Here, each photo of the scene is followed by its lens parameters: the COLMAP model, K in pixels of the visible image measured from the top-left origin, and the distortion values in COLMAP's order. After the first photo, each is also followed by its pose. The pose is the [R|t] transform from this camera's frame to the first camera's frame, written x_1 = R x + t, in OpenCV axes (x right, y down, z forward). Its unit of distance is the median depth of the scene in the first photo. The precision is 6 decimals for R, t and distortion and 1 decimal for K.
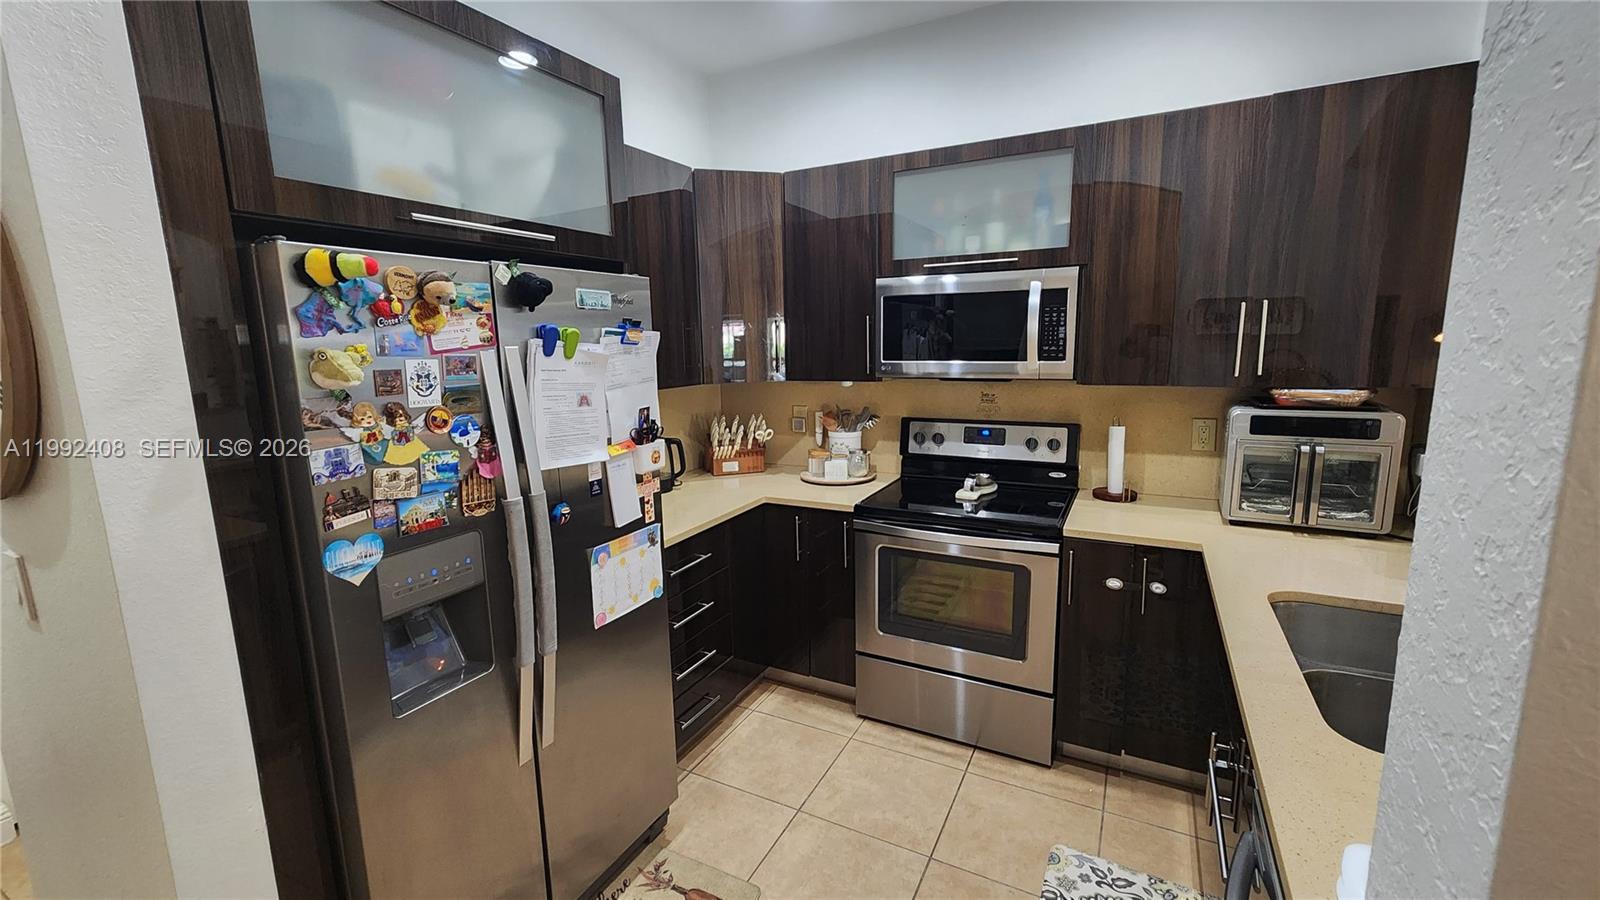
lens RADIAL K [[658.6, 0, 777.1], [0, 658.6, 448.5], [0, 0, 1]] dist [0.000238, -0.000015]
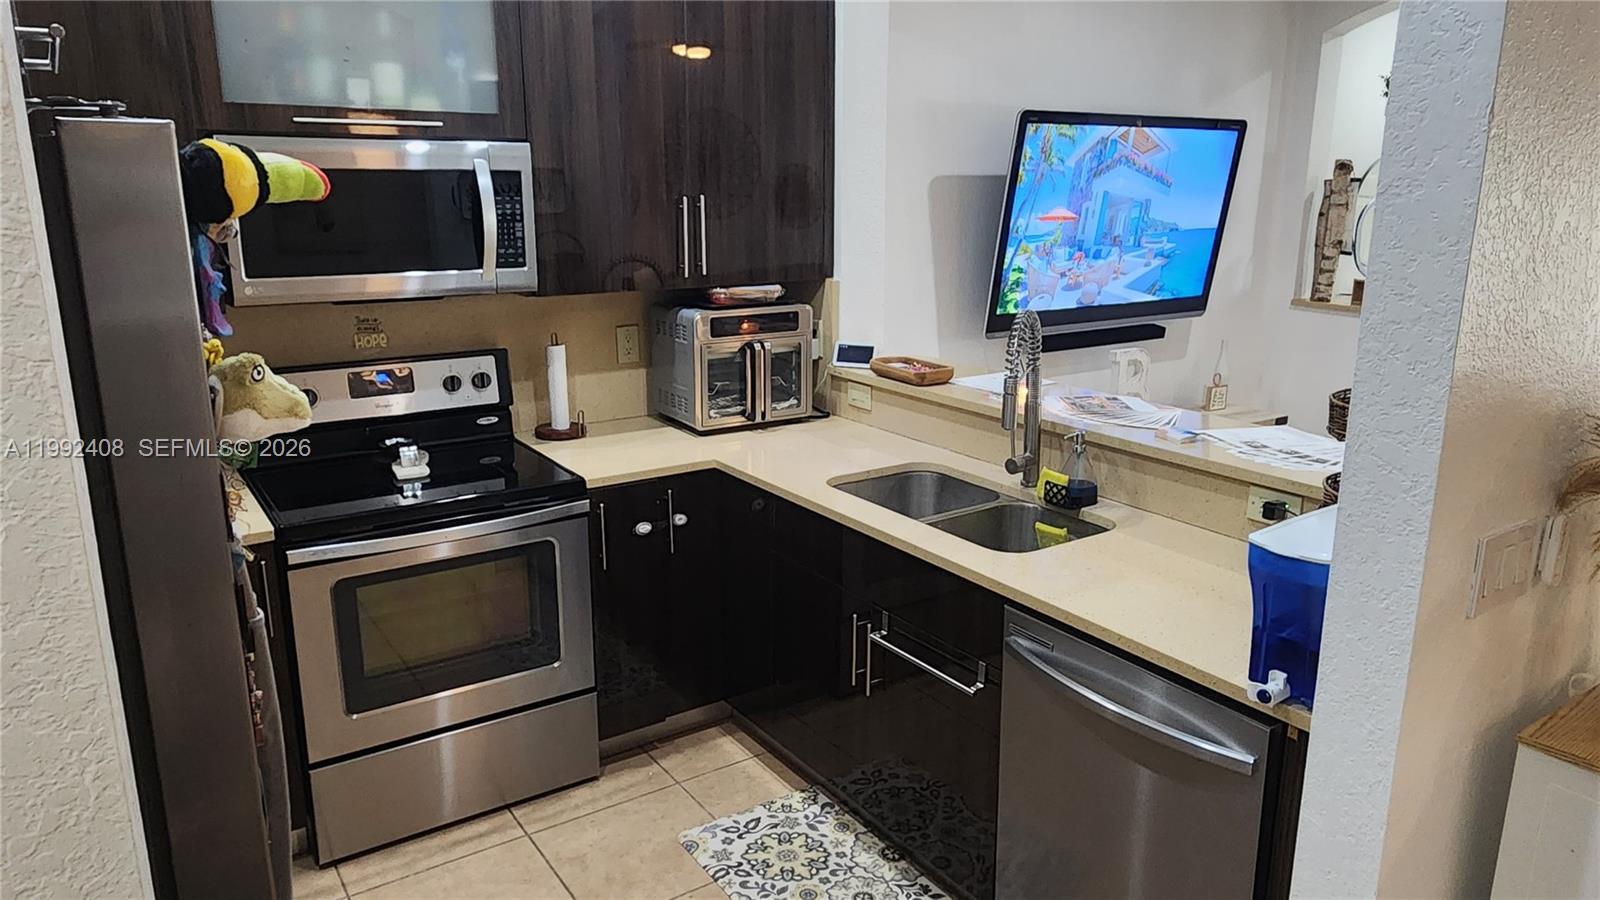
lens RADIAL K [[1080.0, 0, 800.0], [0, 1080.0, 450.0], [0, 0, 1]] dist [0.003845, 0.002013]
pose [[0.456062, -0.192670, 0.868841, -0.542967], [0.136008, 0.979905, 0.145907, -0.065154], [-0.879494, 0.051627, 0.473102, 0.142044]]
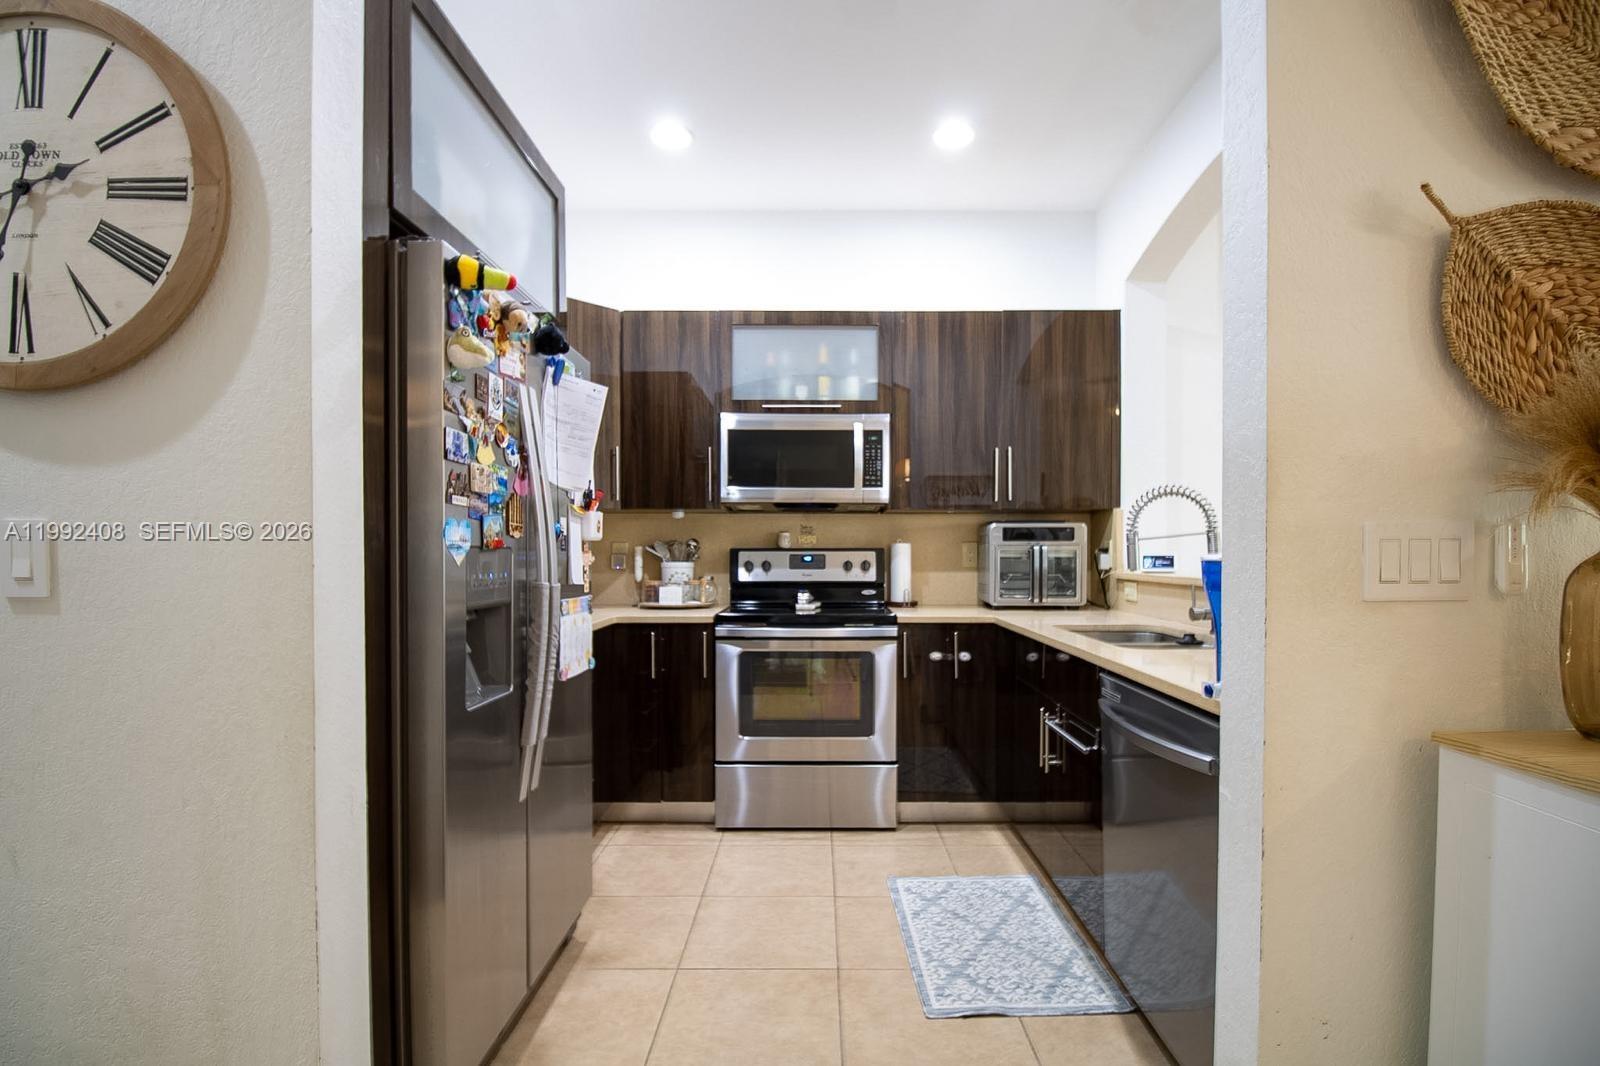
lens RADIAL K [[764.1, 0, 804.7], [0, 764.1, 562.3], [0, 0, 1]] dist [-0.000371, -0.000071]
pose [[0.882276, 0.021384, 0.470247, -0.367102], [0.054520, 0.987603, -0.147201, 0.209918], [-0.467565, 0.155509, 0.870172, -0.164645]]
